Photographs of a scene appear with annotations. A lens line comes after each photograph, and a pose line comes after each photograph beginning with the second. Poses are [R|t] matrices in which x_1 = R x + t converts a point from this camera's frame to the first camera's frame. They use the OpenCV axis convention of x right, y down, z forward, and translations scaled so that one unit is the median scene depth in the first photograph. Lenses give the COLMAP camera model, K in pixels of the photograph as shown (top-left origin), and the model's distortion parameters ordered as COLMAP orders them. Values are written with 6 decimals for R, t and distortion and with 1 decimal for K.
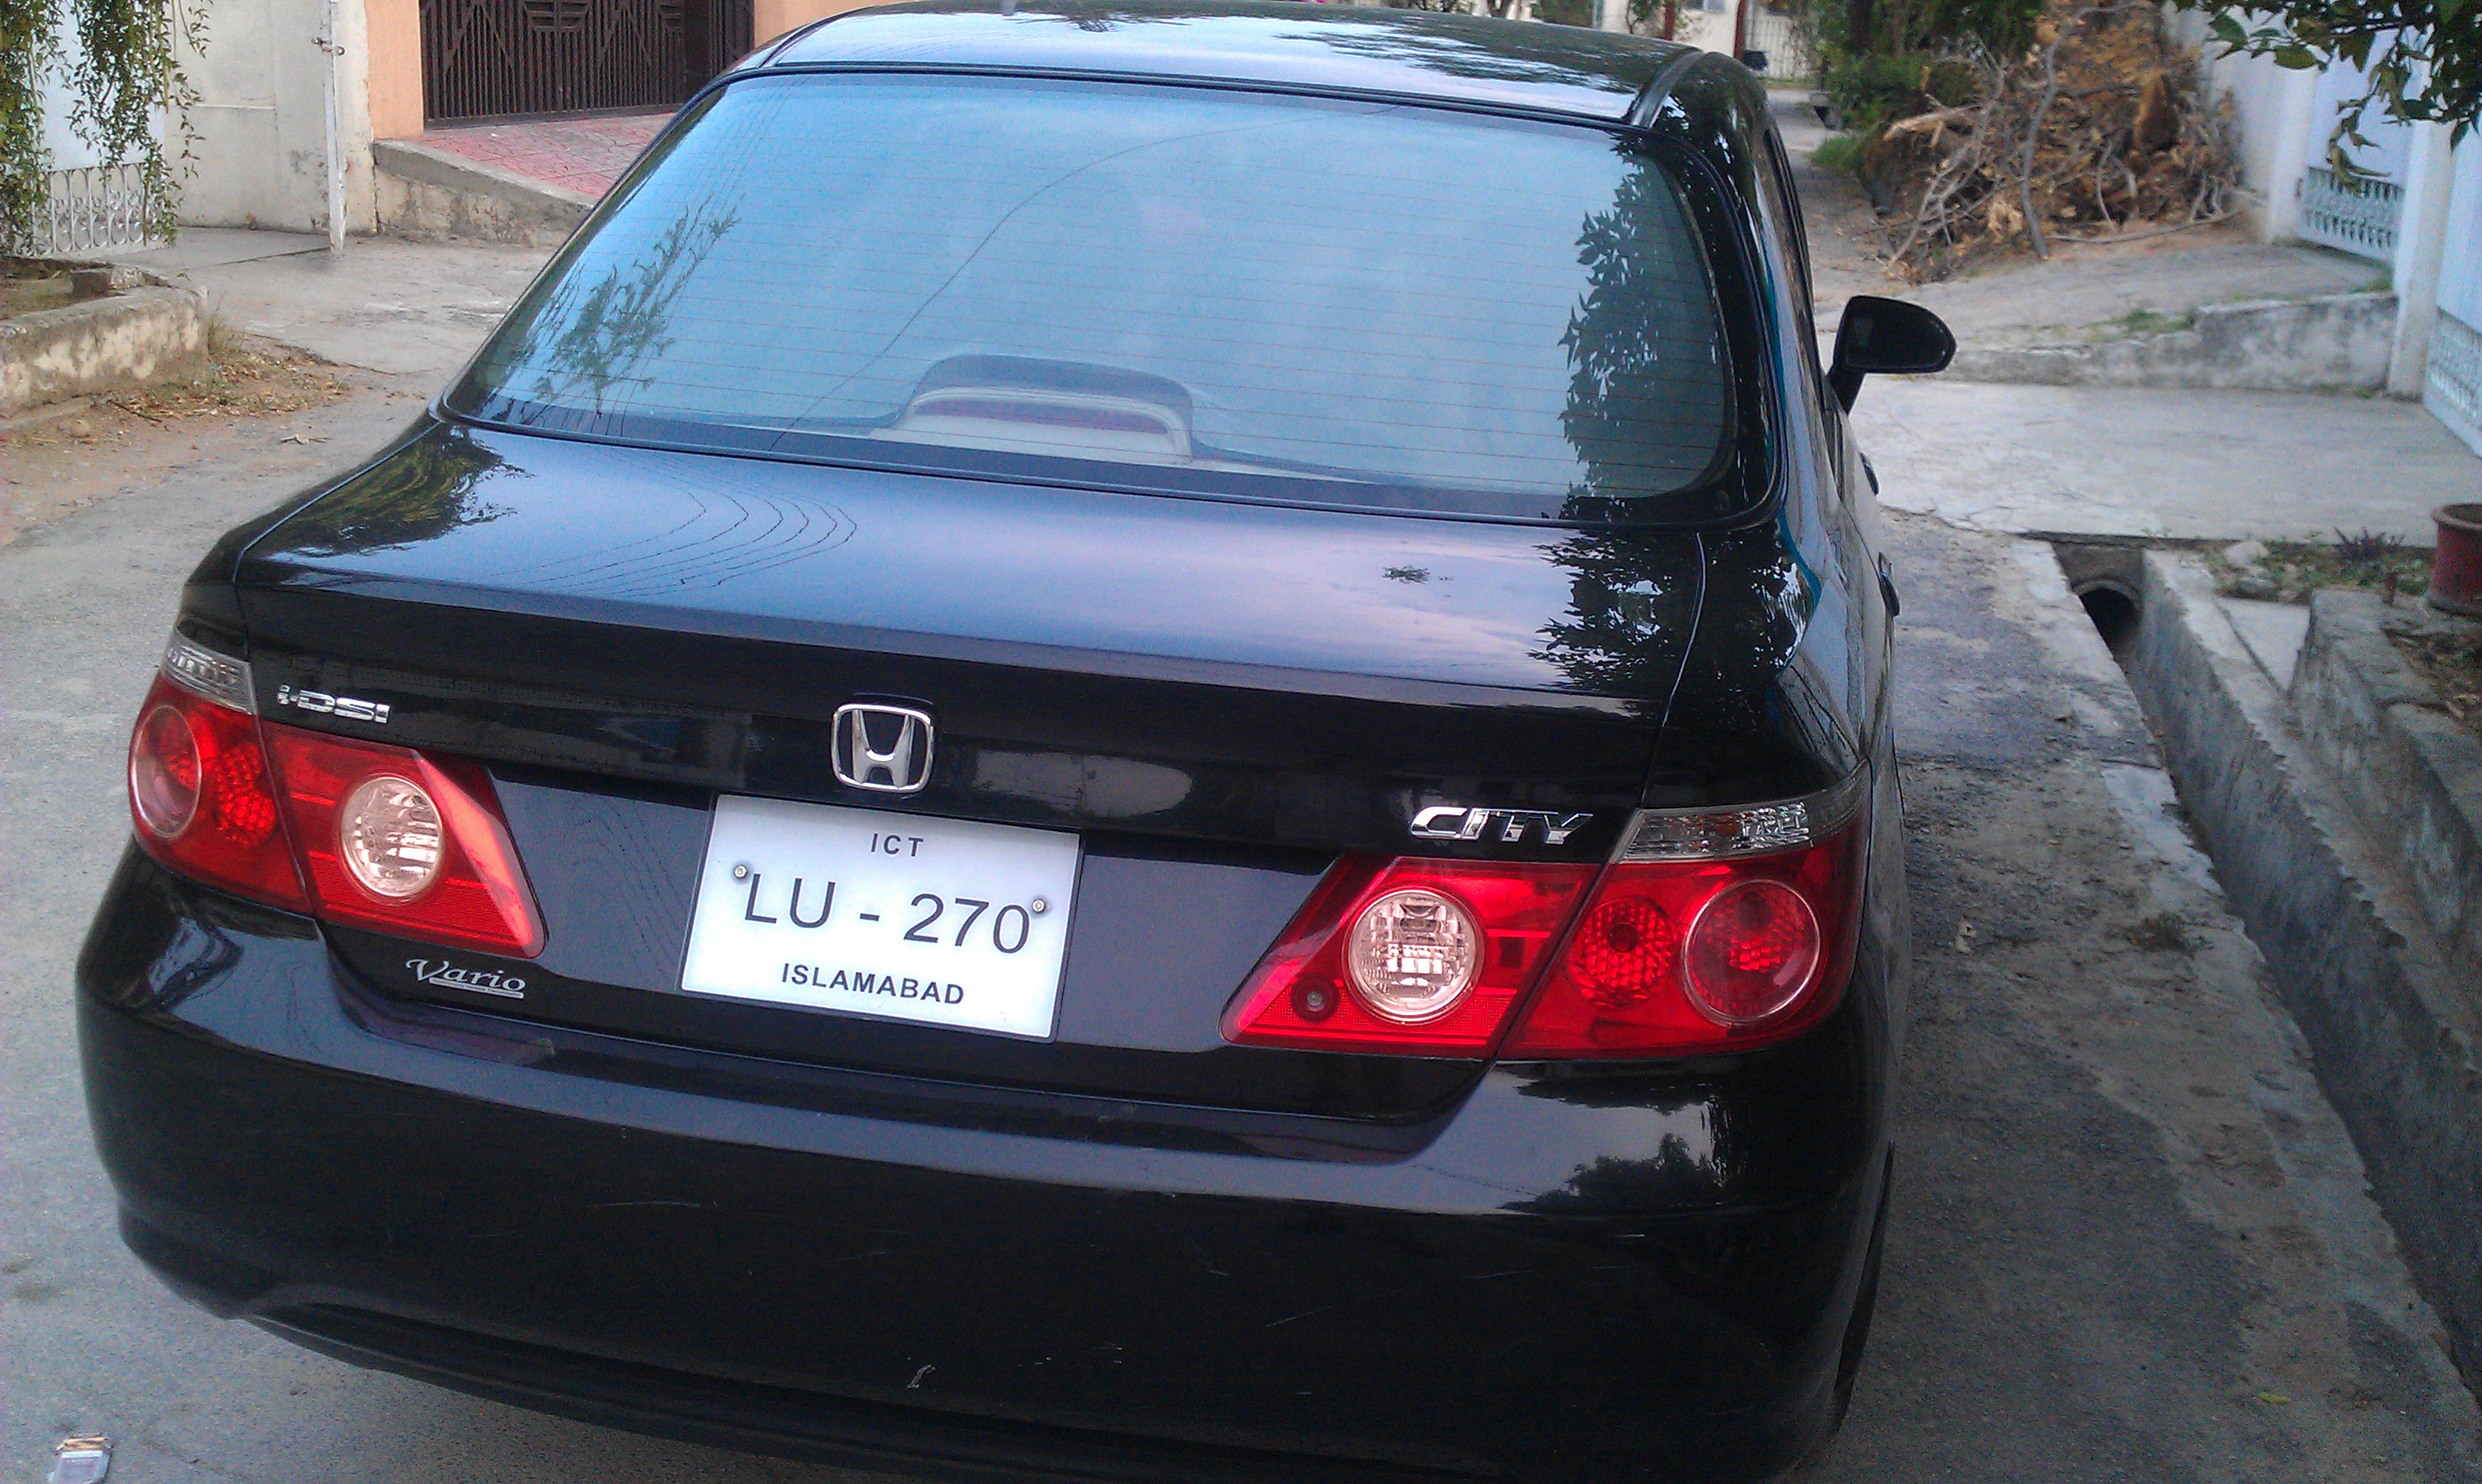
lens RADIAL K [[2773.8, 0, 1241.0], [0, 2773.8, 742.0], [0, 0, 1]] dist [-0.049398, 0.001769]
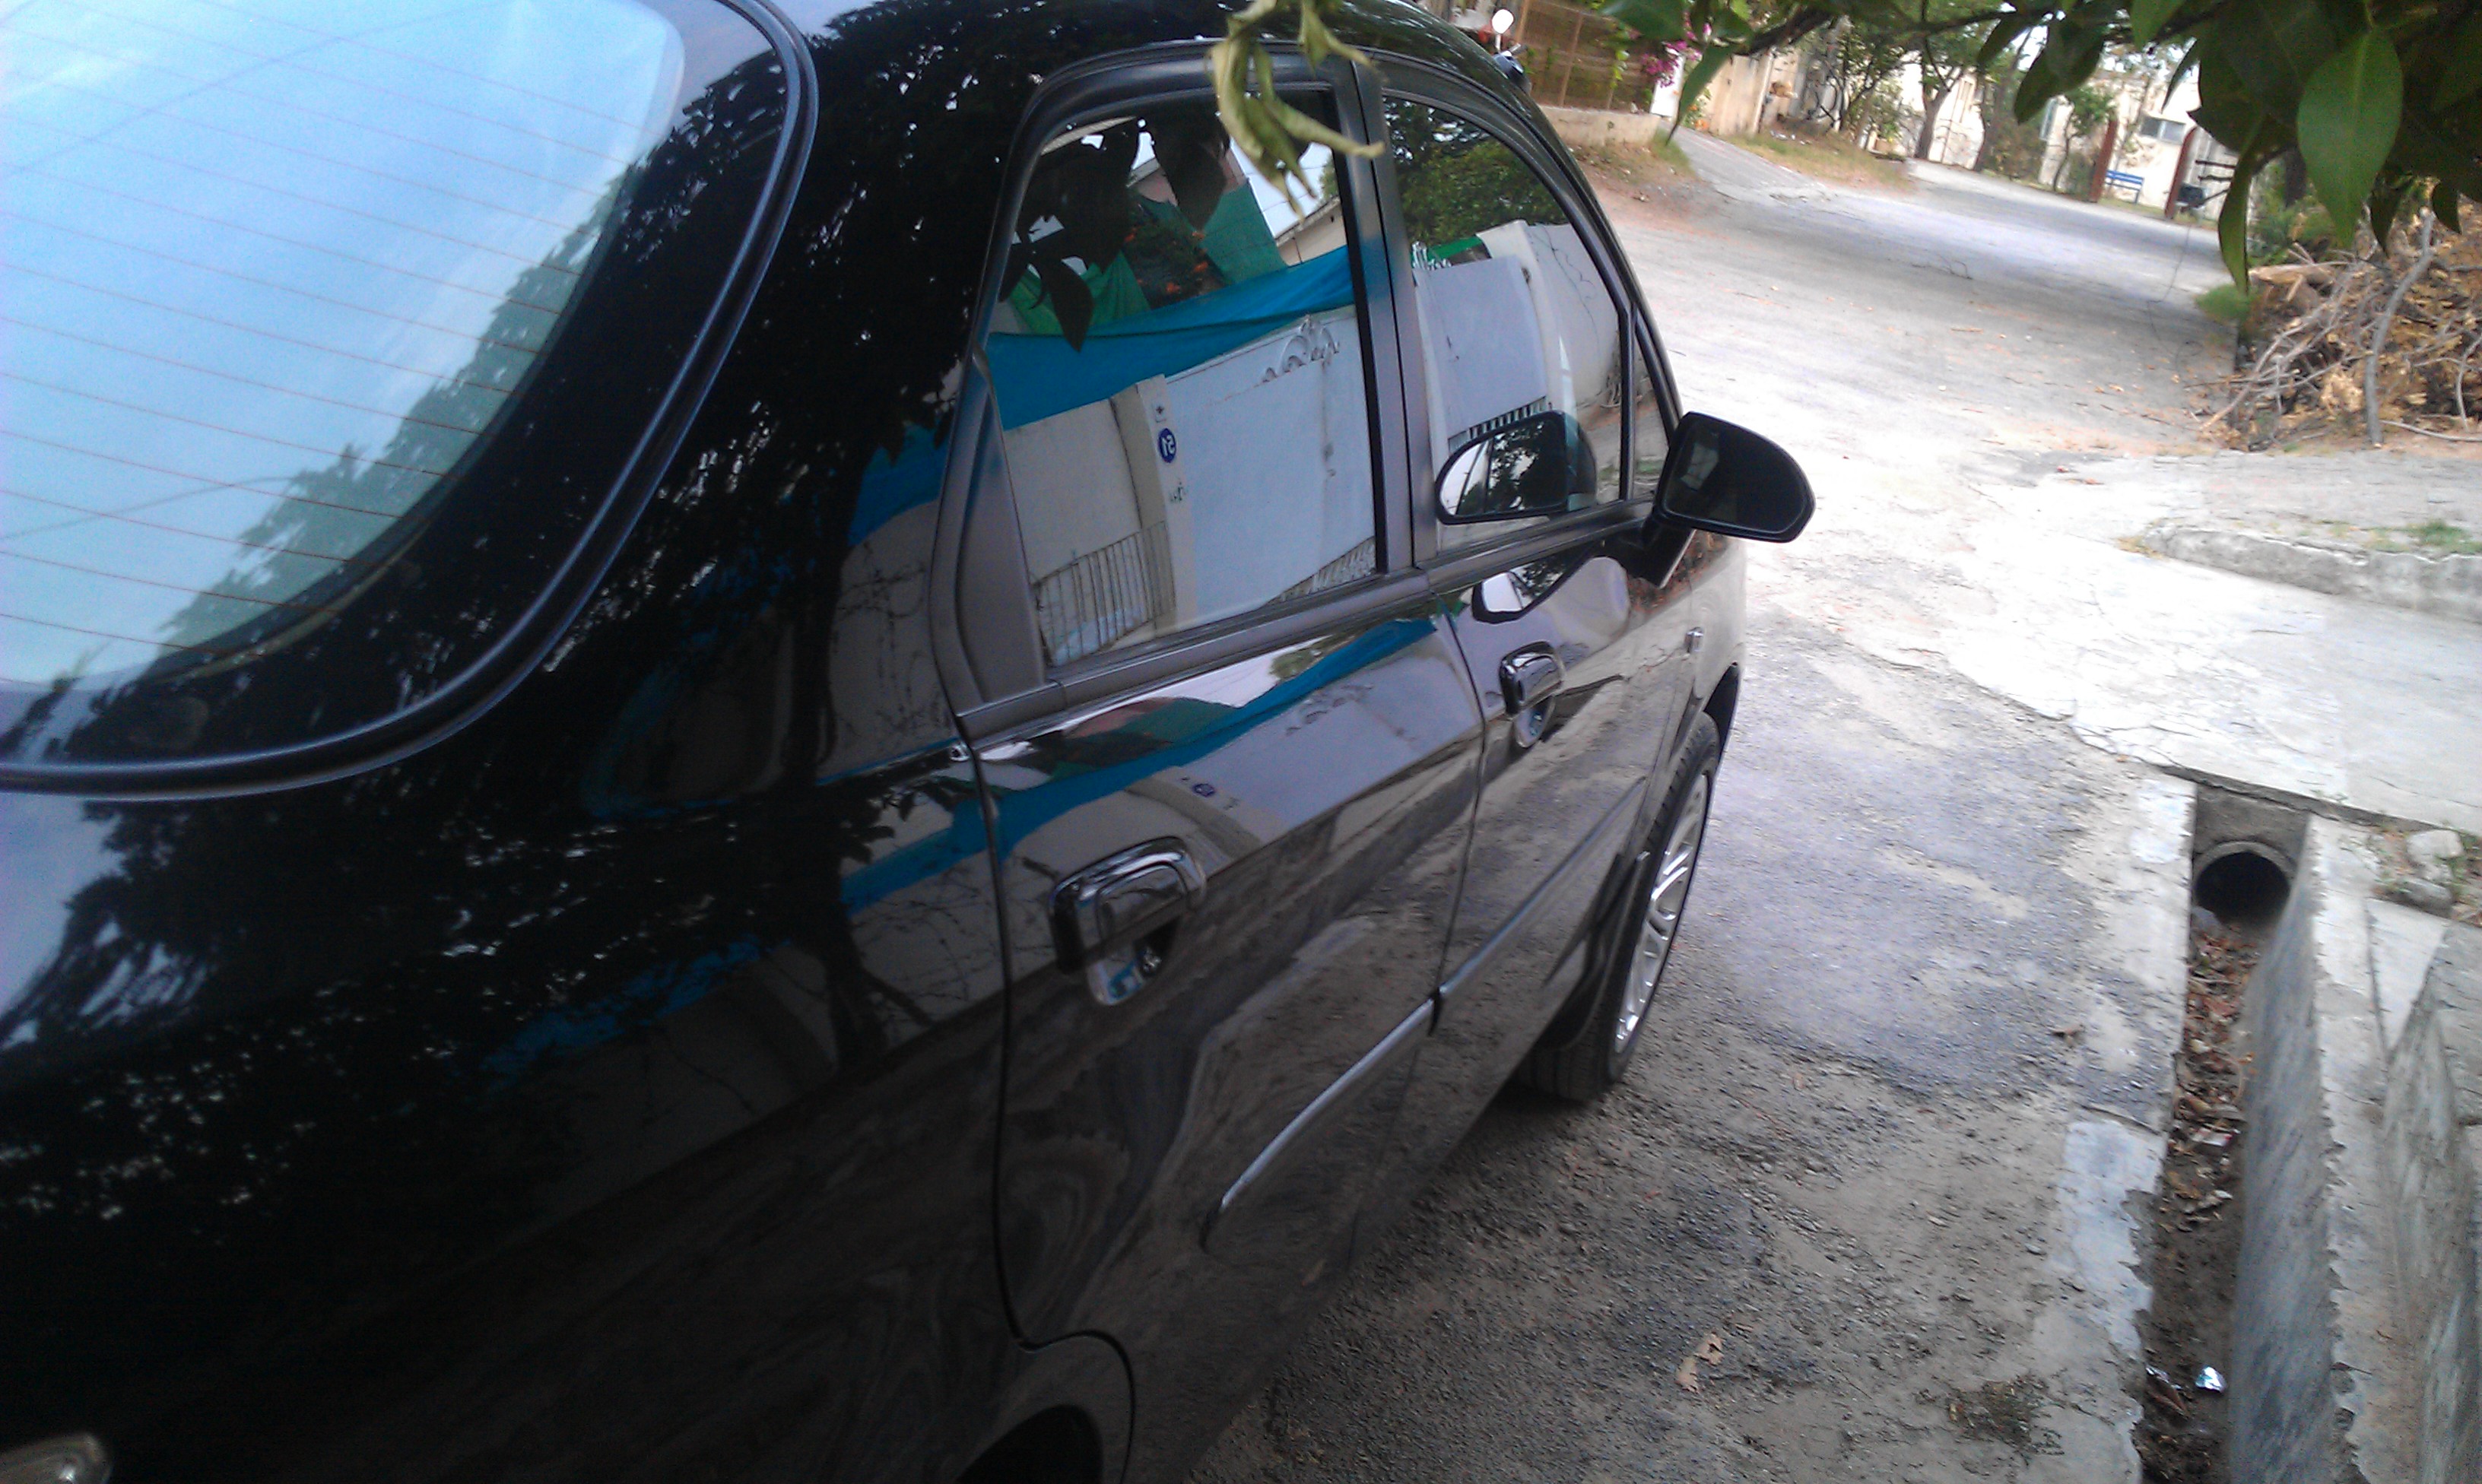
lens RADIAL K [[2773.8, 0, 1241.0], [0, 2773.8, 742.0], [0, 0, 1]] dist [-0.049398, 0.001769]
pose [[0.974790, 0.187065, -0.121619, 0.085325], [-0.187970, 0.982166, 0.004096, -0.025586], [0.120216, 0.018868, 0.992568, 0.125610]]
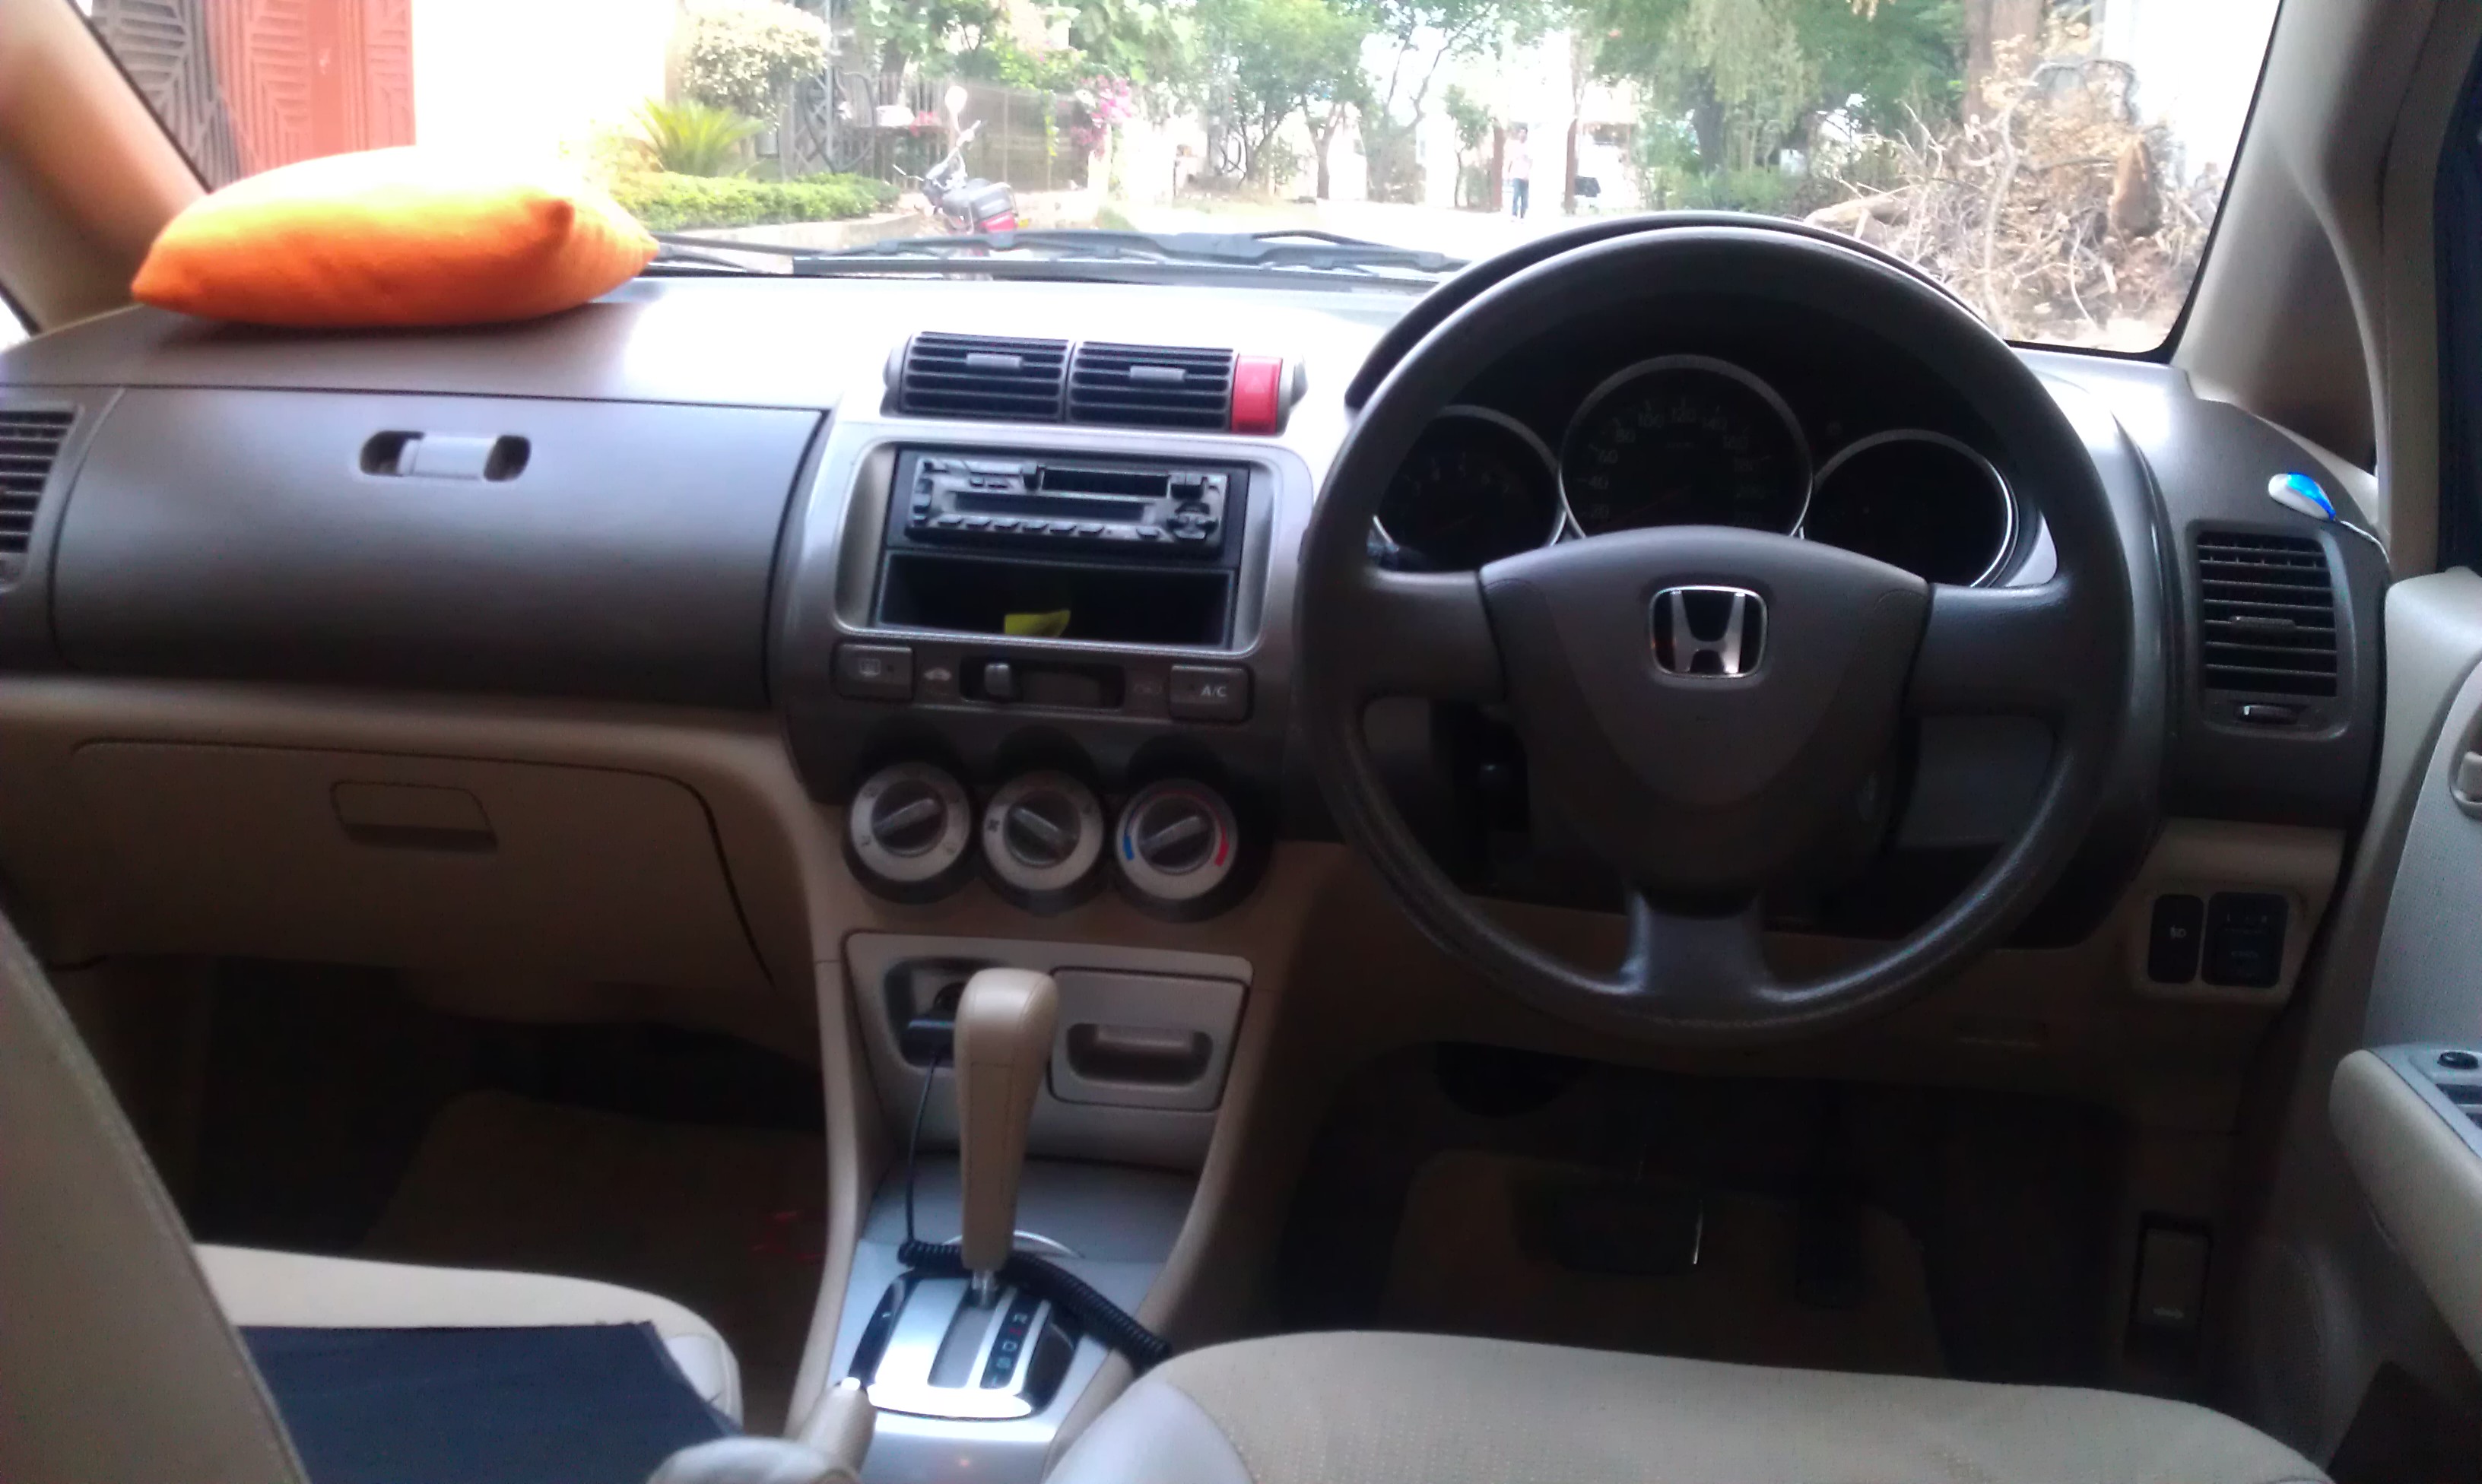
lens RADIAL K [[2773.8, 0, 1241.0], [0, 2773.8, 742.0], [0, 0, 1]] dist [-0.049398, 0.001769]
pose [[0.997804, -0.030330, 0.058882, 0.020093], [0.033418, 0.998078, -0.052191, -0.043134], [-0.057186, 0.054044, 0.996900, 0.289482]]
